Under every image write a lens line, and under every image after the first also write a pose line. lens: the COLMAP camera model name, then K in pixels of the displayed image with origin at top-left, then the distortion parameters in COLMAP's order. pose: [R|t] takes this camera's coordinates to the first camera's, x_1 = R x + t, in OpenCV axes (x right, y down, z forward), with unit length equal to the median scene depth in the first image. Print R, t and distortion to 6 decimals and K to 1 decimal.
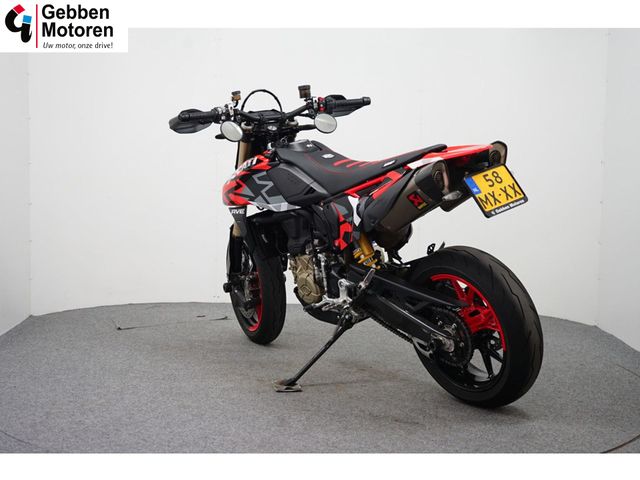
lens RADIAL K [[1030.8, 0, 320.0], [0, 1030.8, 240.0], [0, 0, 1]] dist [0.027549, 0.062688]
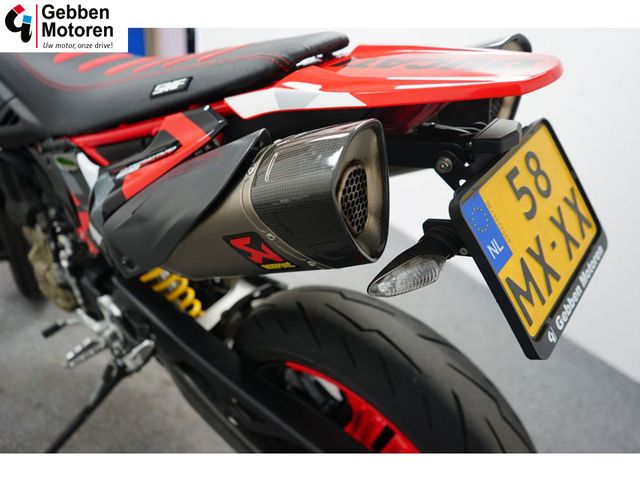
lens RADIAL K [[522.9, 0, 320.0], [0, 522.9, 240.0], [0, 0, 1]] dist [0.001321, 0.003010]
pose [[0.972632, -0.034146, 0.229829, 0.077511], [-0.041811, 0.947275, 0.317683, -0.086861], [-0.228559, -0.318598, 0.919922, 0.868337]]
